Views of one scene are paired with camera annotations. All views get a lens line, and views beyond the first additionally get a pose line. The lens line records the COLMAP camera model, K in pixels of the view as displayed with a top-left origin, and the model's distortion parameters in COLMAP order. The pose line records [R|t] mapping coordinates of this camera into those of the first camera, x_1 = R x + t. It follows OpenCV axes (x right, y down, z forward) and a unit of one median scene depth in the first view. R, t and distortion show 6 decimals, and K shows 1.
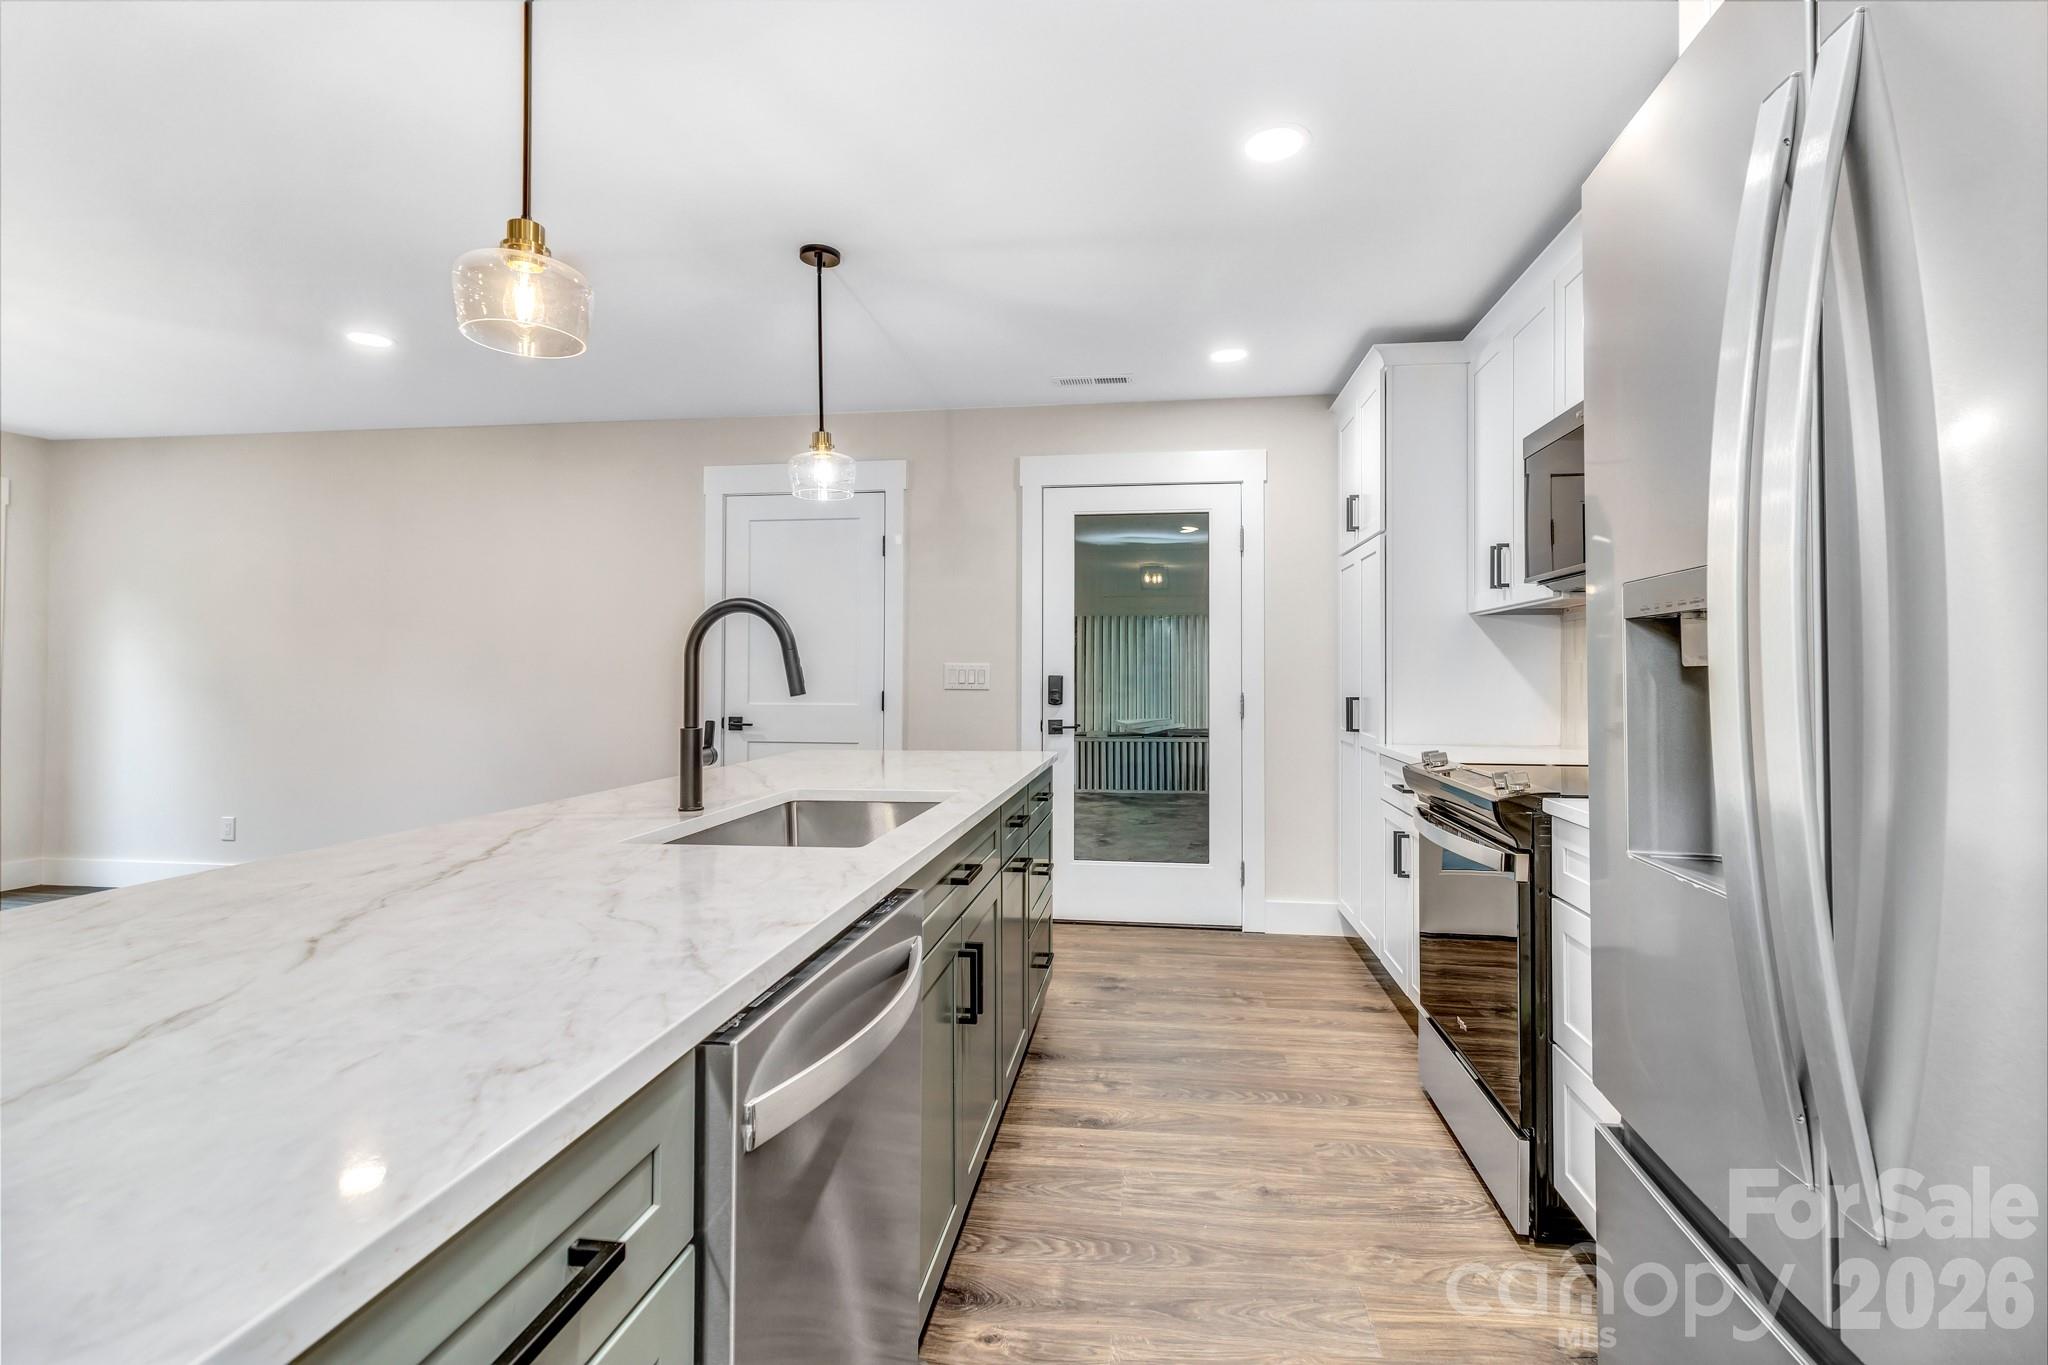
lens RADIAL K [[942.7, 0, 1028.8], [0, 942.7, 656.0], [0, 0, 1]] dist [0.001360, 0.000590]
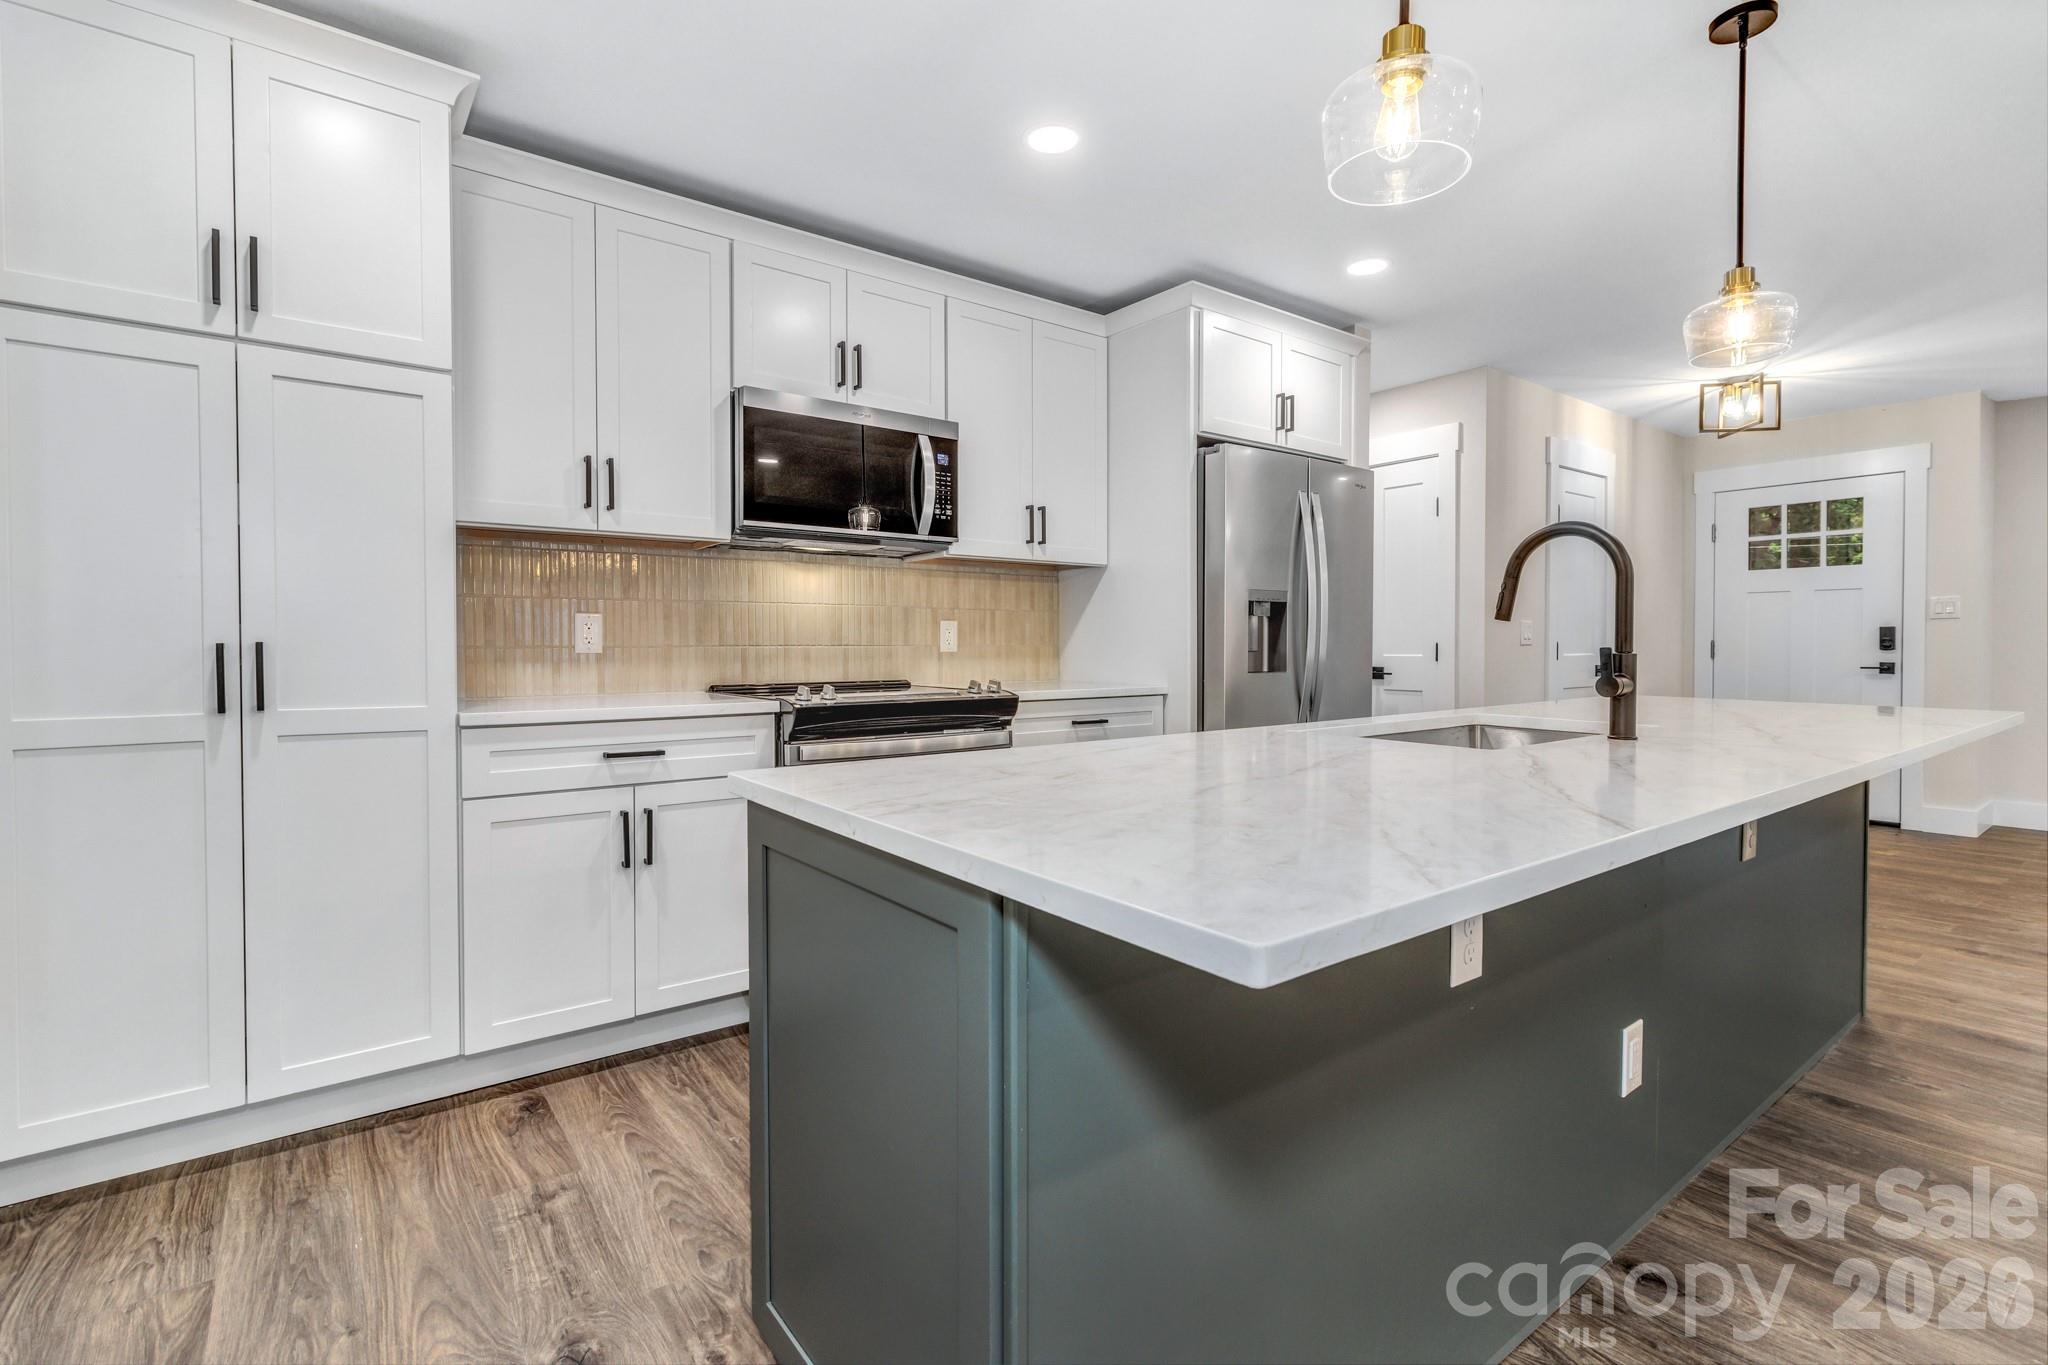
lens RADIAL K [[942.7, 0, 1028.8], [0, 942.7, 656.0], [0, 0, 1]] dist [0.001360, 0.000590]
pose [[-0.711505, -0.012361, 0.702572, -0.344038], [-0.015461, 0.999879, 0.001934, 0.048145], [-0.702511, -0.009486, -0.711610, 1.198103]]
